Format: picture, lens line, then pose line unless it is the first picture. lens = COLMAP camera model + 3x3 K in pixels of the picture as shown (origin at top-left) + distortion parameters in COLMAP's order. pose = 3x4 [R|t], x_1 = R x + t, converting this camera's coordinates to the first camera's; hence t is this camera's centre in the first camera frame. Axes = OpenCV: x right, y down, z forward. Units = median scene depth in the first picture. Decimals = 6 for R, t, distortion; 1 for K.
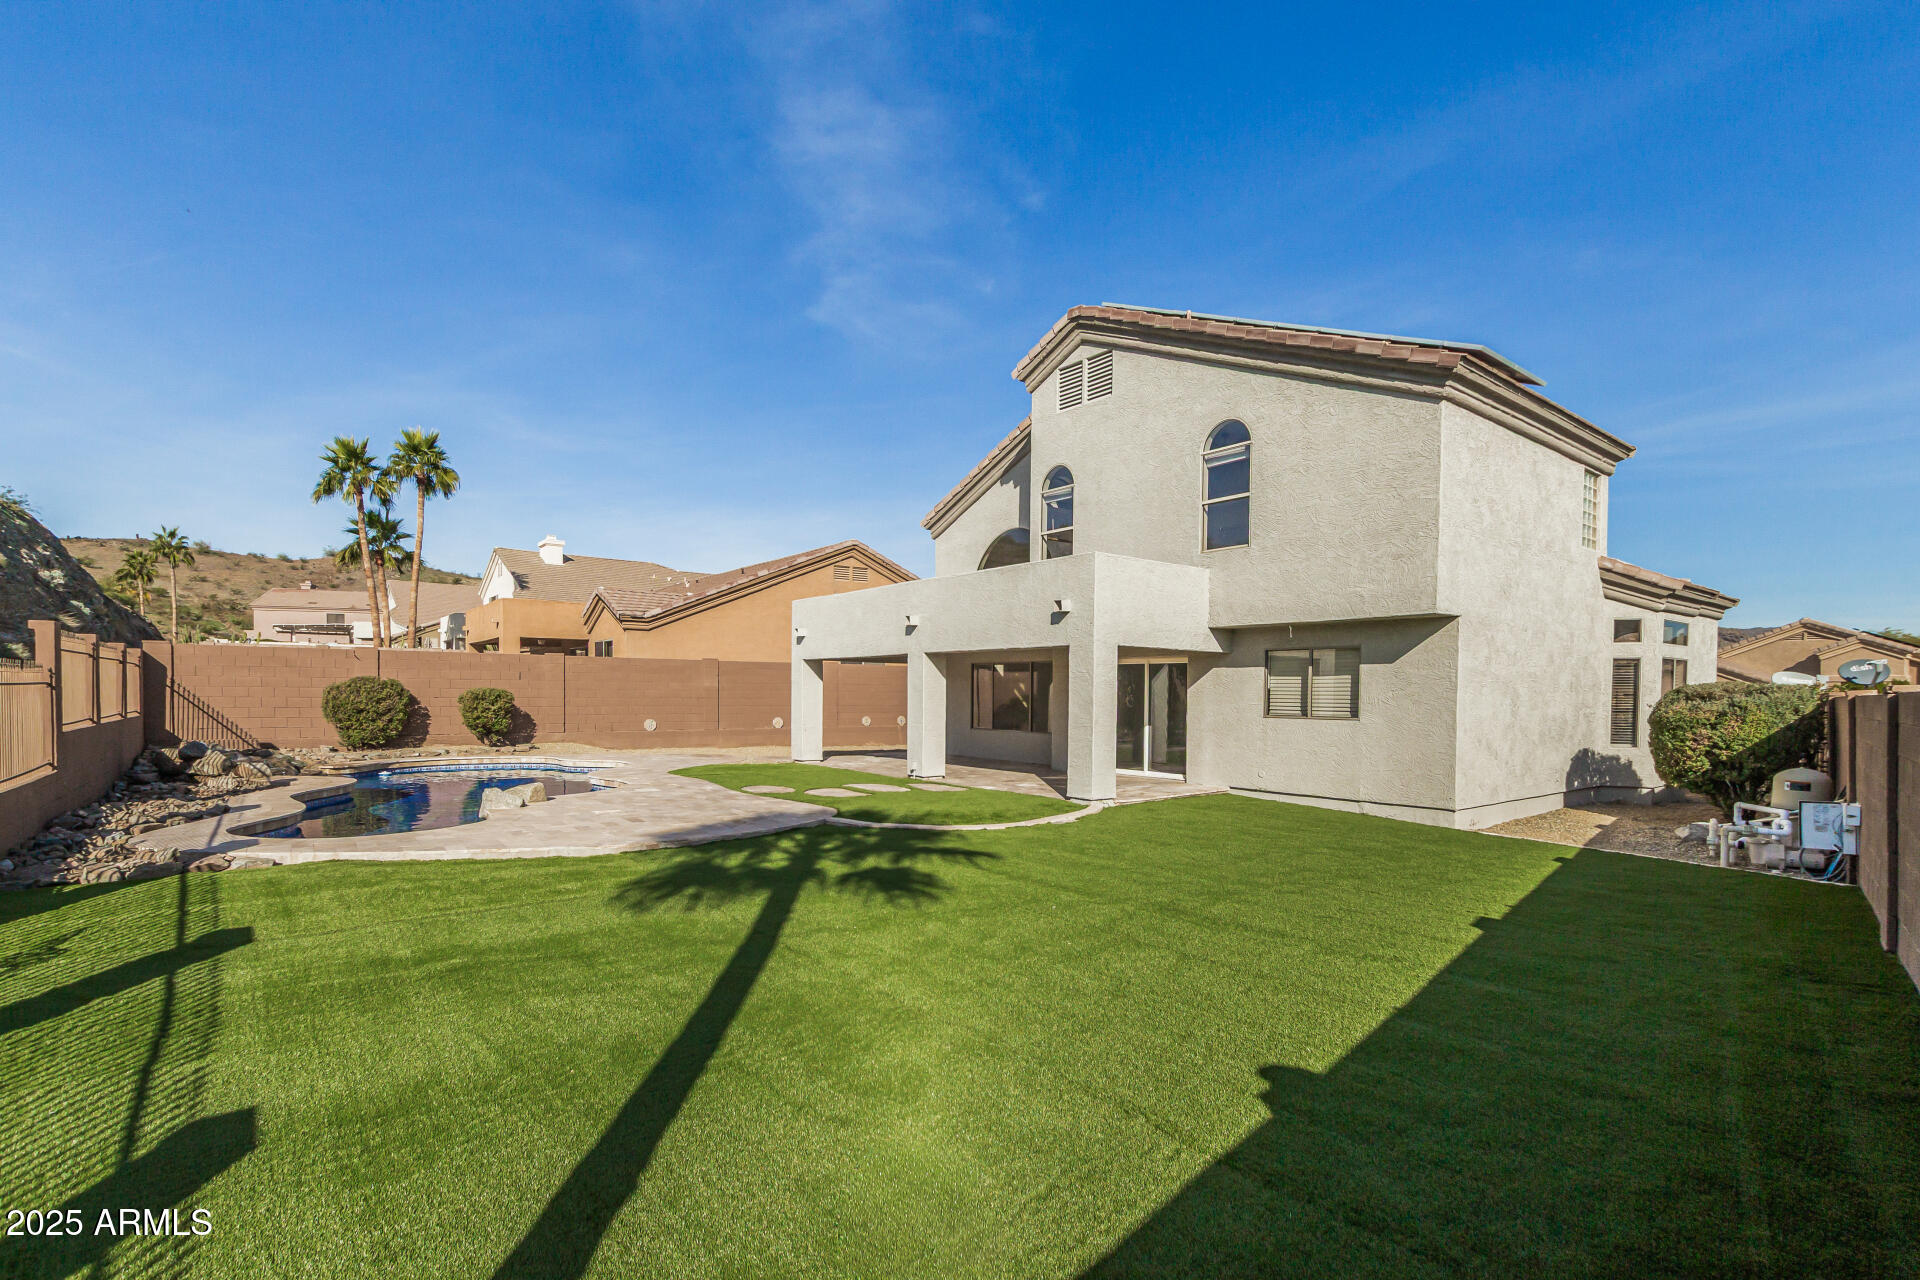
lens RADIAL K [[888.6, 0, 964.4], [0, 888.6, 683.0], [0, 0, 1]] dist [0.009959, -0.000631]
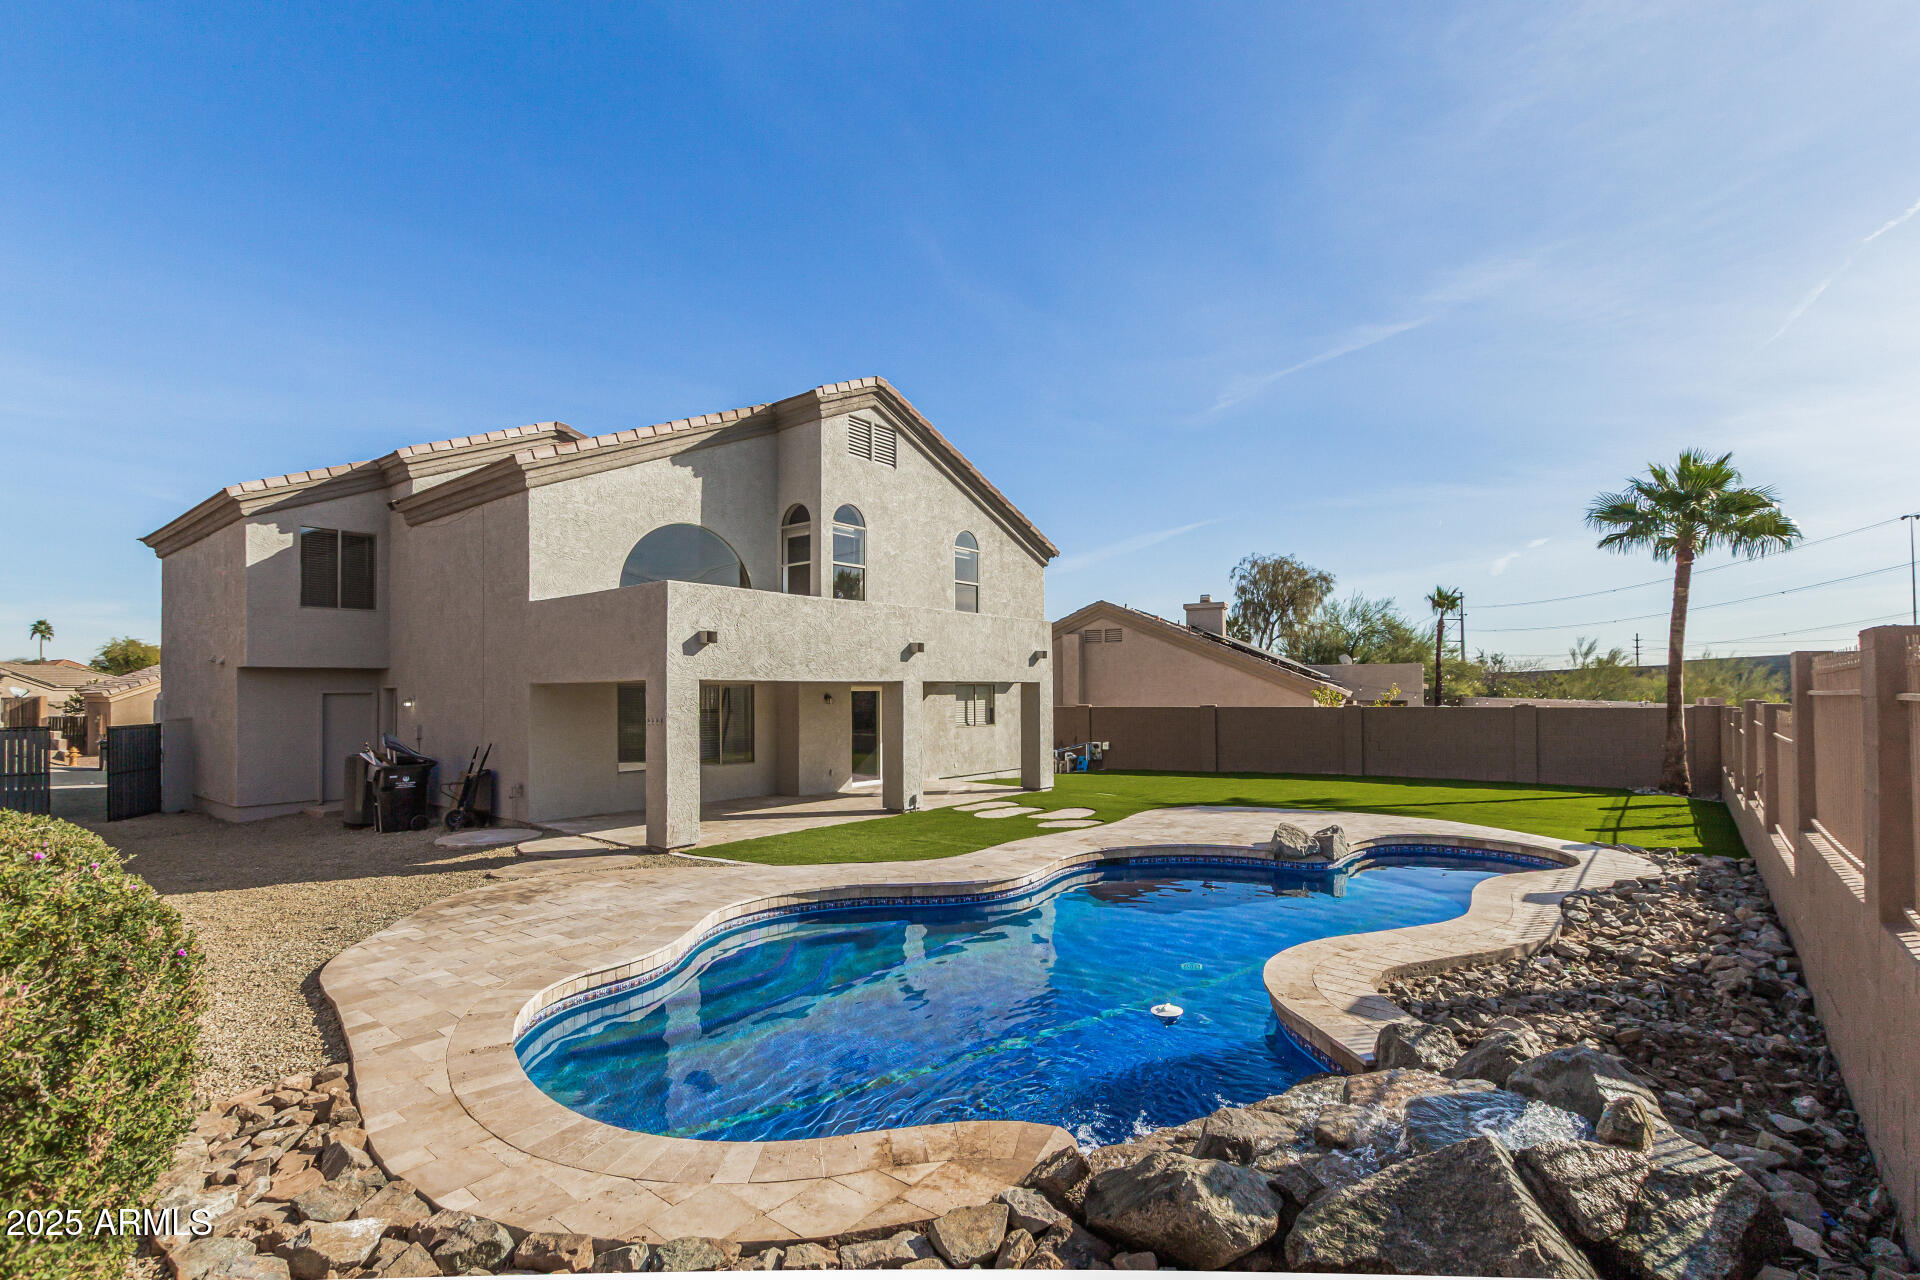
lens RADIAL K [[888.6, 0, 964.4], [0, 888.6, 683.0], [0, 0, 1]] dist [0.009959, -0.000631]
pose [[-0.202328, 0.012467, 0.979238, -1.007640], [-0.004206, 0.999899, -0.013599, -0.014894], [-0.979309, -0.006870, -0.202255, 1.119308]]
